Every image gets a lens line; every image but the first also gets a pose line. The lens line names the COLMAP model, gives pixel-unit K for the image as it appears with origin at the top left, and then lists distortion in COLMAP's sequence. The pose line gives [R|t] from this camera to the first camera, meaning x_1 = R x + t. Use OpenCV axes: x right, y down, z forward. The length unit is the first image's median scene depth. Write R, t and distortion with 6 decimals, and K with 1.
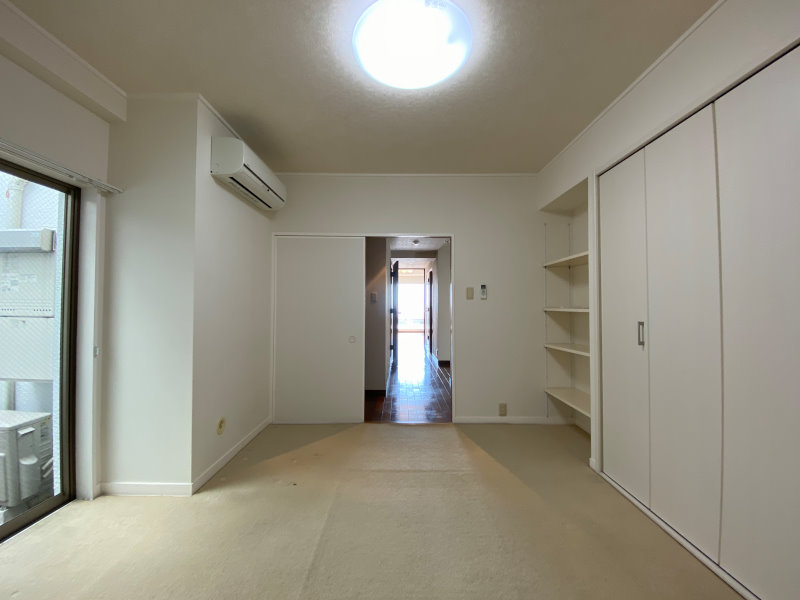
lens RADIAL K [[325.9, 0, 397.7], [0, 325.9, 297.5], [0, 0, 1]] dist [0.024198, -0.021606]
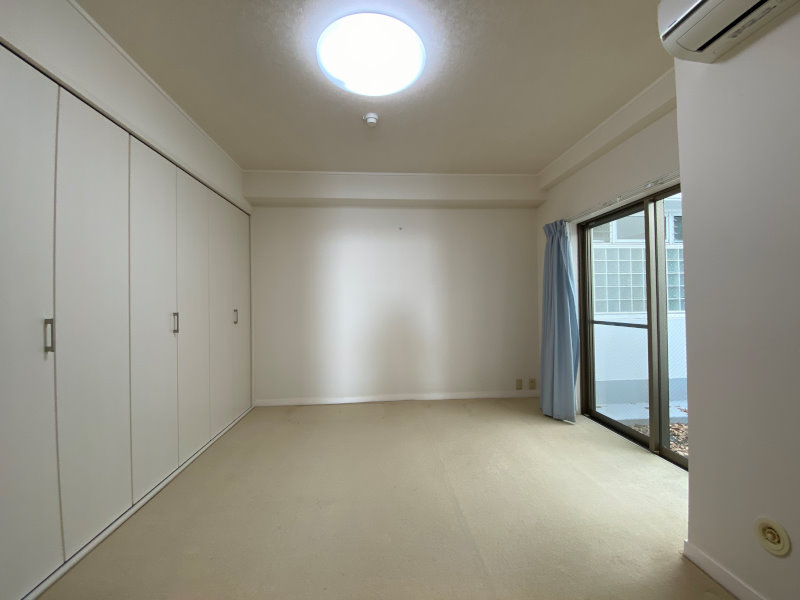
lens RADIAL K [[325.9, 0, 397.7], [0, 325.9, 297.5], [0, 0, 1]] dist [0.024198, -0.021606]
pose [[-0.996537, 0.011382, -0.082368, 0.041752], [0.015252, 0.998802, -0.046502, 0.065577], [0.081740, -0.047597, -0.995516, 1.620728]]
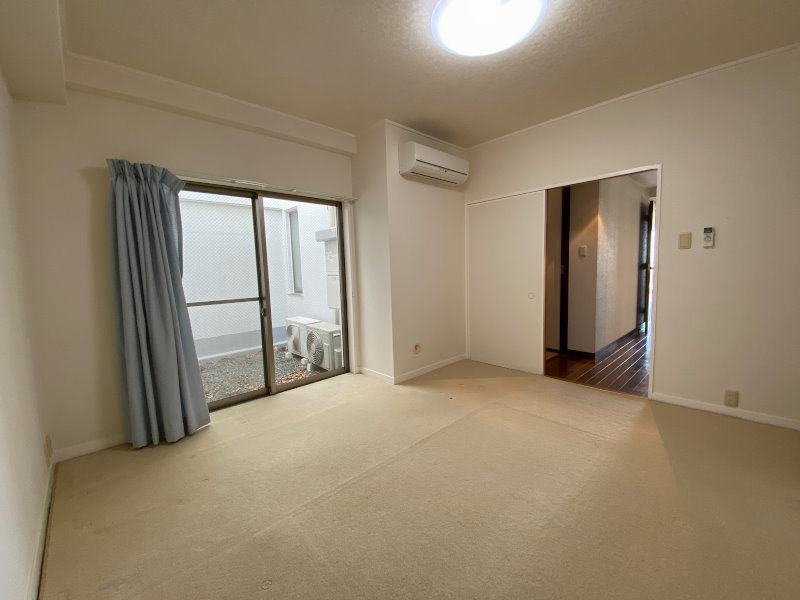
lens RADIAL K [[322.3, 0, 400.2], [0, 322.3, 300.4], [0, 0, 1]] dist [0.032119, -0.031240]
pose [[0.681692, 0.051186, -0.729846, 0.497749], [0.051197, 0.991767, 0.117375, 0.003455], [0.729846, -0.117380, 0.673459, -0.001614]]
